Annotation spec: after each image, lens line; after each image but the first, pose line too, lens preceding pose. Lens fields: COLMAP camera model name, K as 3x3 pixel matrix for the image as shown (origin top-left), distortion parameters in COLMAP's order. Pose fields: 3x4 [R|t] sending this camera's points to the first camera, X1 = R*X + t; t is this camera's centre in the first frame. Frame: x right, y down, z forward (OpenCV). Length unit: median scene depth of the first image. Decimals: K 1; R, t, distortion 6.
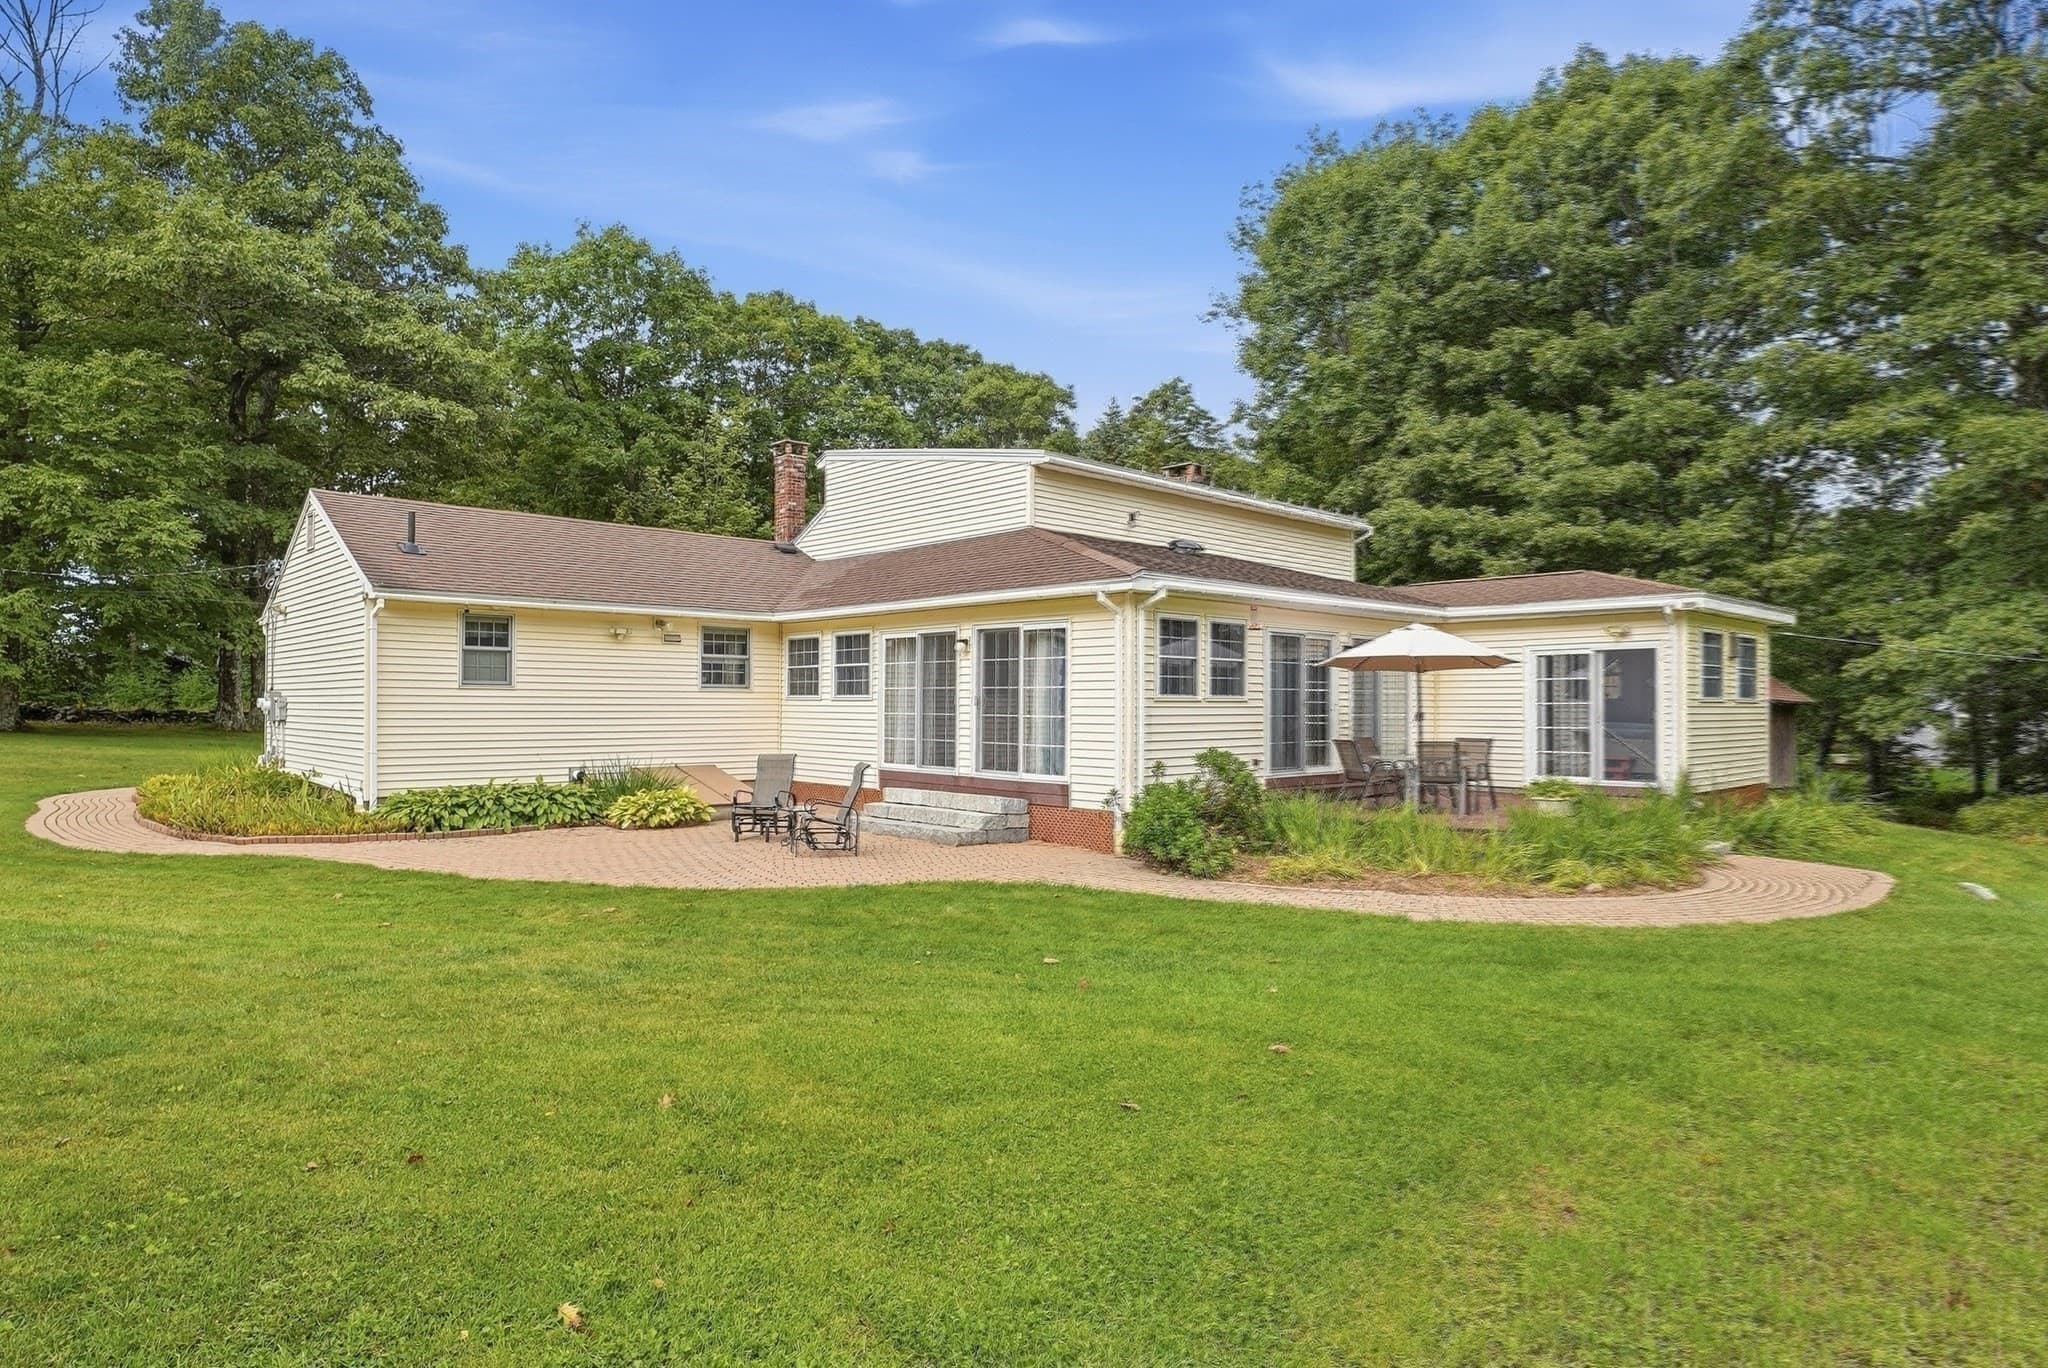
lens RADIAL K [[1141.1, 0, 1024.0], [0, 1141.1, 684.0], [0, 0, 1]] dist [0.031060, -0.033583]
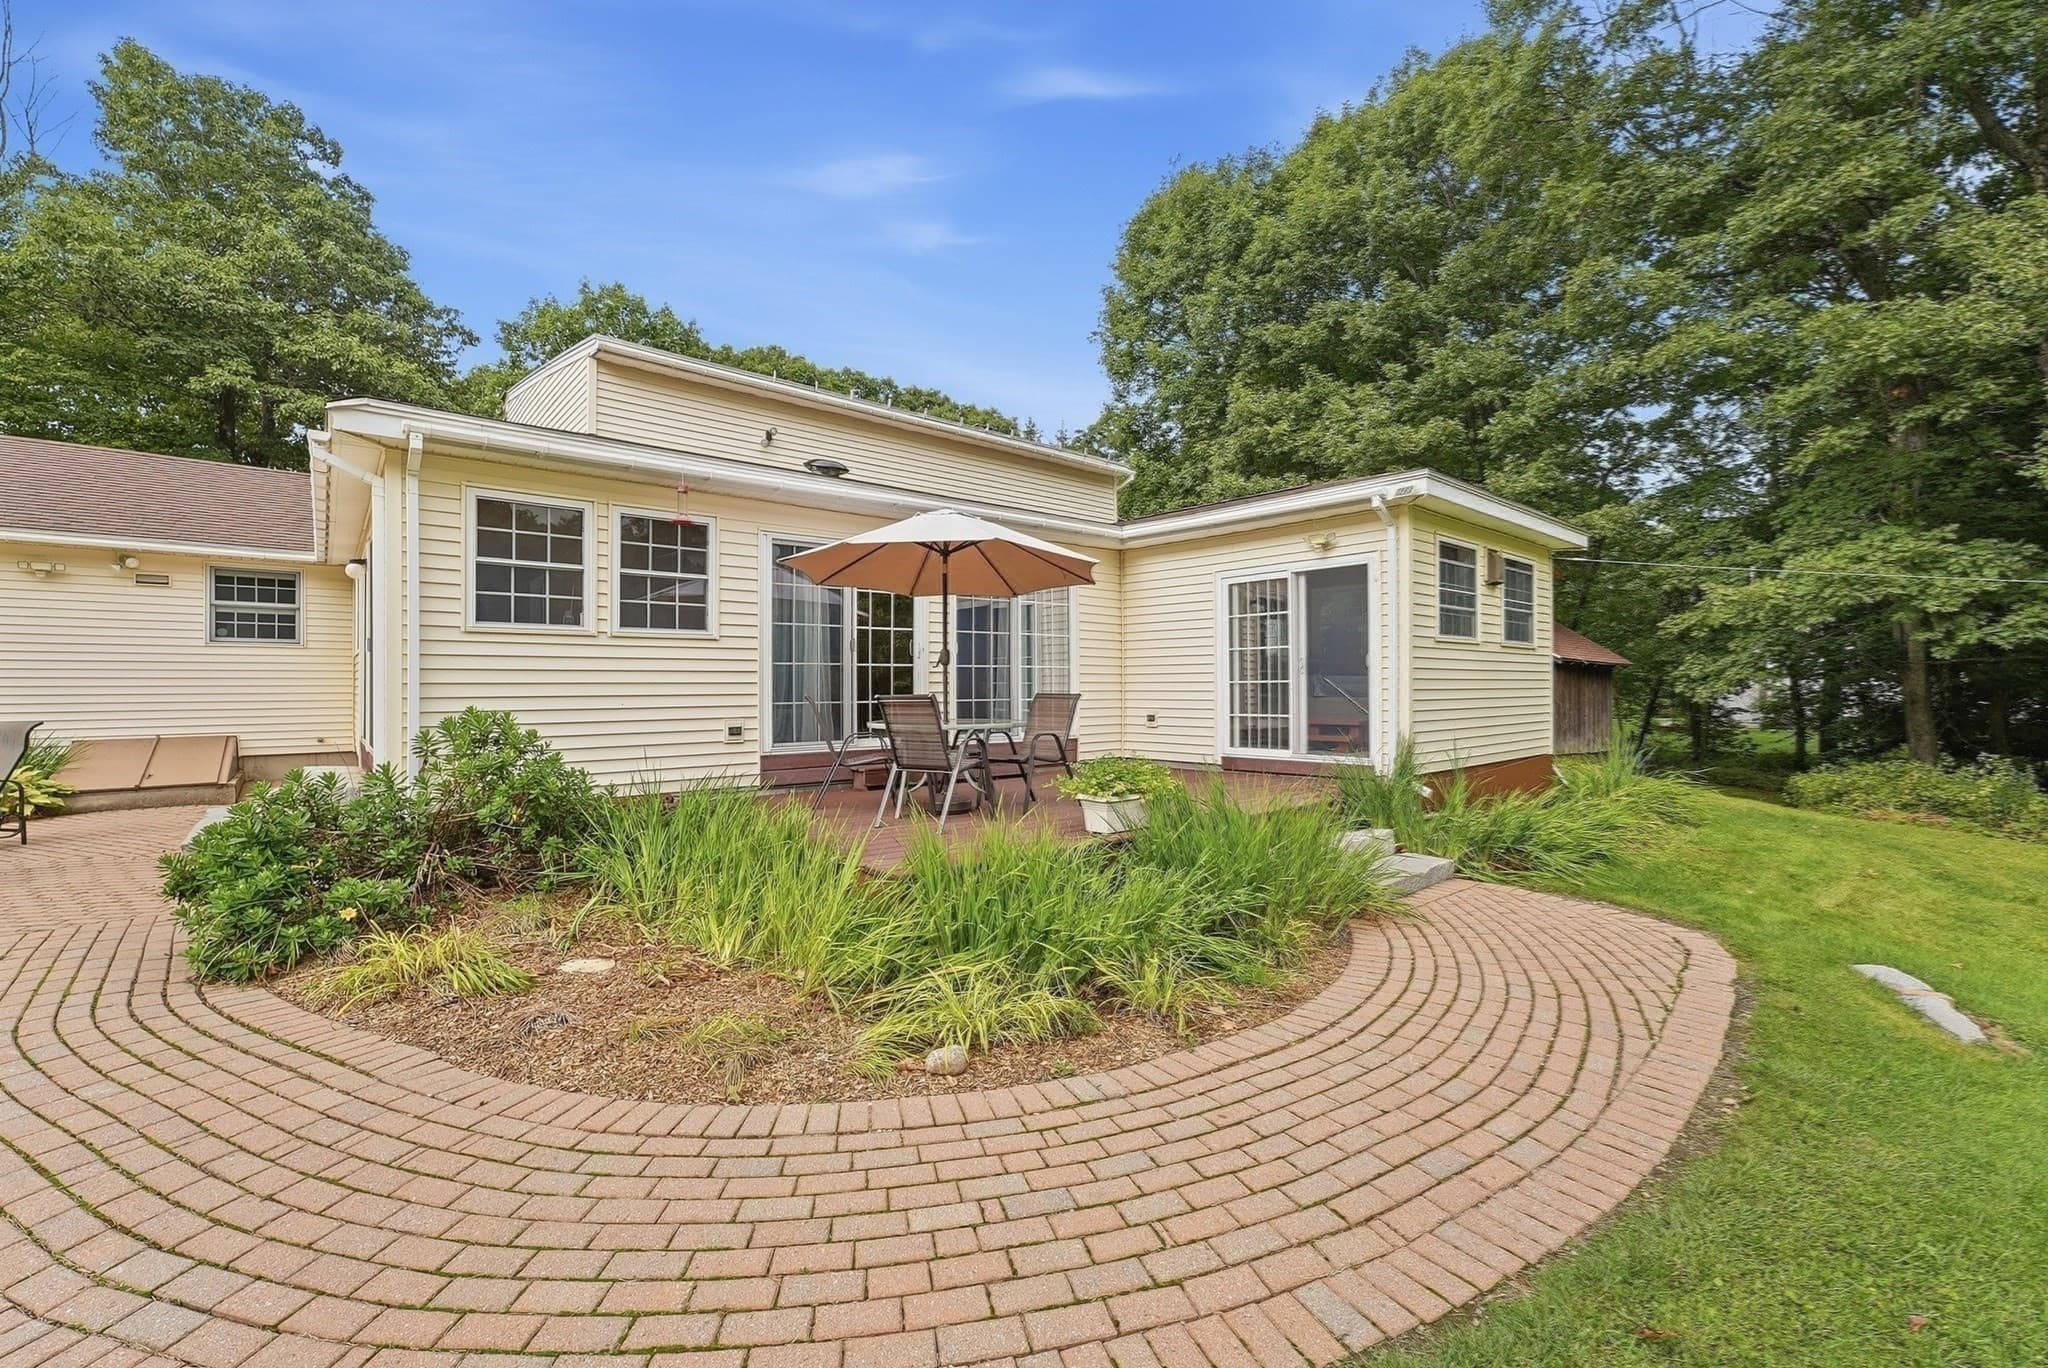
lens RADIAL K [[831.7, 0, 1019.0], [0, 831.7, 677.0], [0, 0, 1]] dist [-0.001174, -0.000017]
pose [[0.998951, -0.006762, -0.045283, 0.227291], [0.007129, 0.999943, 0.007962, 0.019664], [0.045227, -0.008277, 0.998942, 0.307143]]
